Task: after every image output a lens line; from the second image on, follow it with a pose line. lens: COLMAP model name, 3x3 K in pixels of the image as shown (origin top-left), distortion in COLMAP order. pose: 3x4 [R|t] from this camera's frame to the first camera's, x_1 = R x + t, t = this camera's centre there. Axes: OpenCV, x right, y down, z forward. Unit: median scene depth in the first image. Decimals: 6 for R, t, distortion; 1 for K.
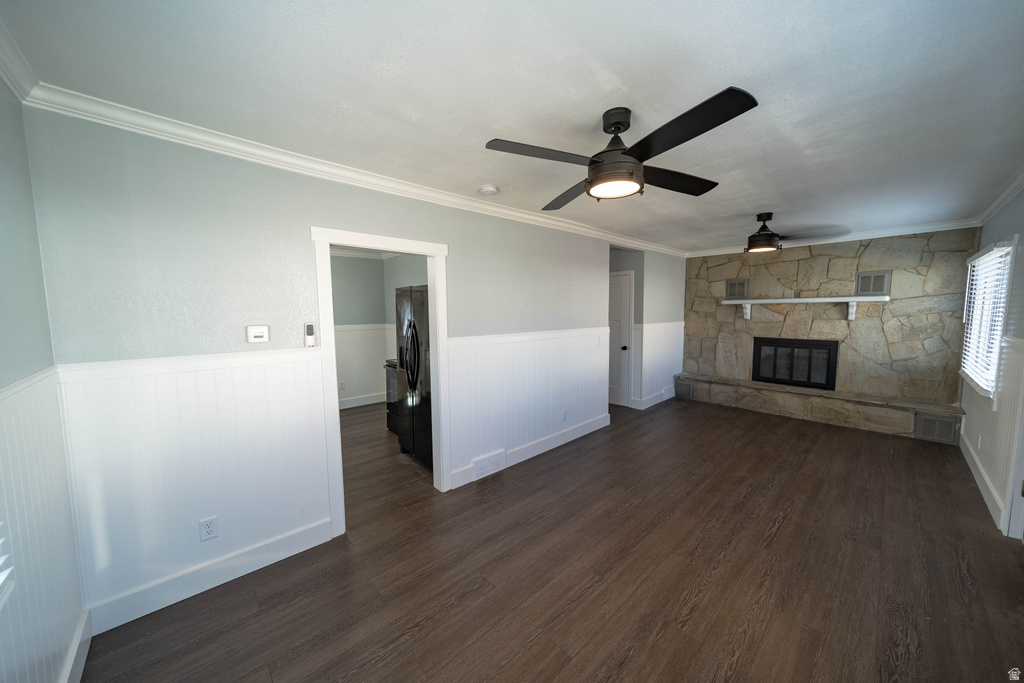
lens RADIAL K [[355.5, 0, 512.3], [0, 355.5, 339.7], [0, 0, 1]] dist [0.004910, 0.000175]
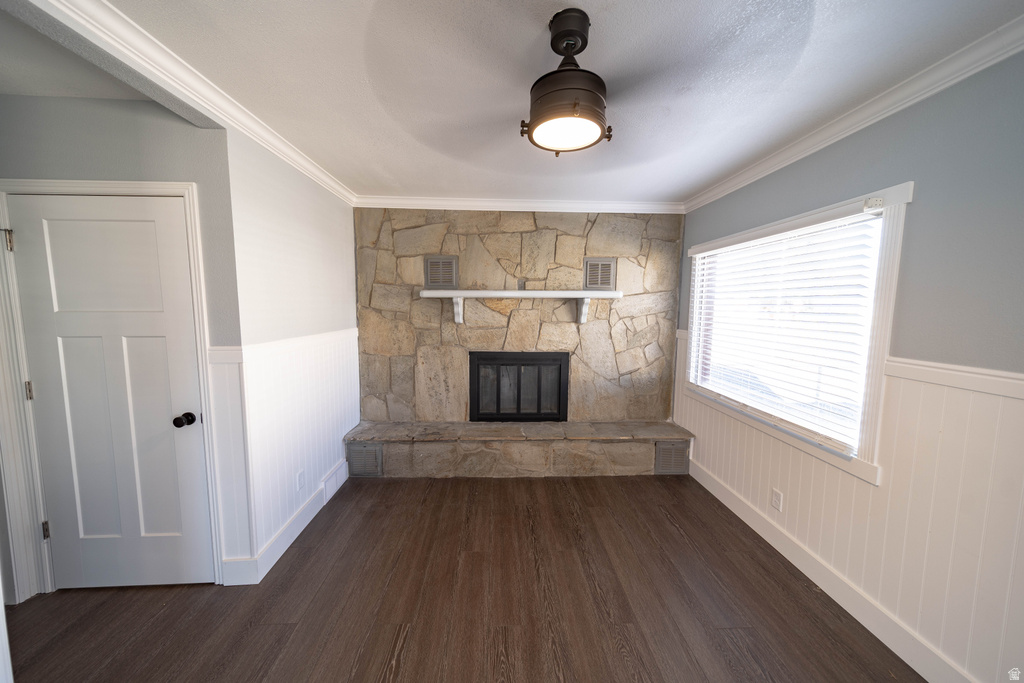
lens RADIAL K [[352.4, 0, 510.2], [0, 352.4, 338.5], [0, 0, 1]] dist [0.004689, 0.000062]
pose [[0.657334, -0.057688, 0.751388, 0.294769], [0.050105, 0.998205, 0.032804, -0.051629], [-0.751931, 0.016085, 0.659045, 0.600418]]
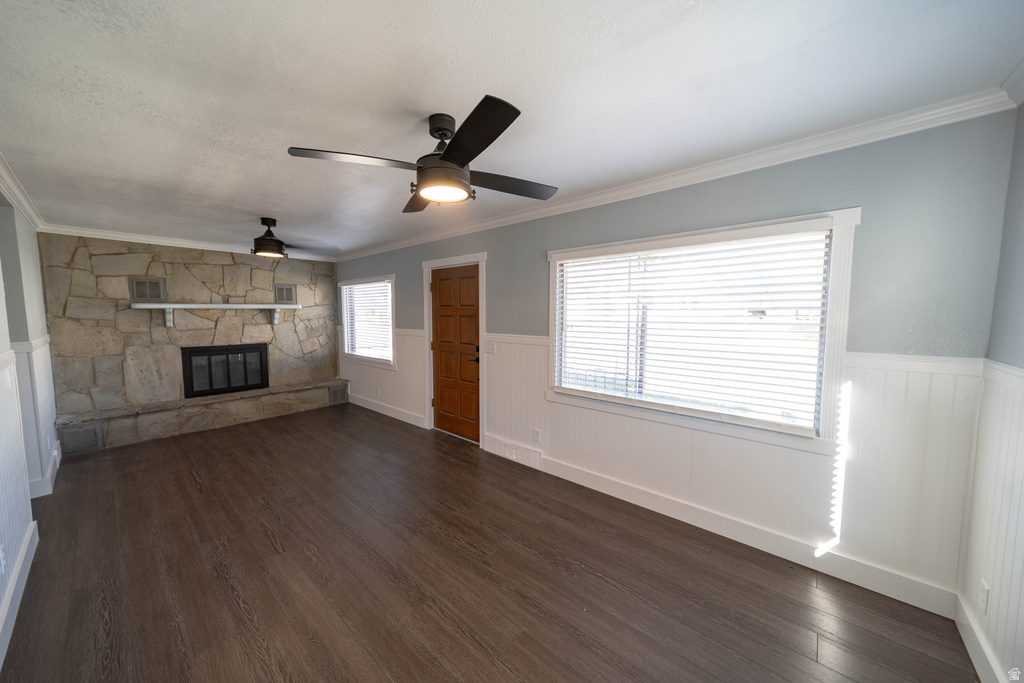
lens RADIAL K [[352.4, 0, 510.2], [0, 352.4, 338.5], [0, 0, 1]] dist [0.004689, 0.000062]
pose [[-0.100094, -0.065185, 0.992840, -0.262413], [0.087934, 0.993368, 0.074085, -0.024945], [-0.991085, 0.094720, -0.093698, 0.328824]]
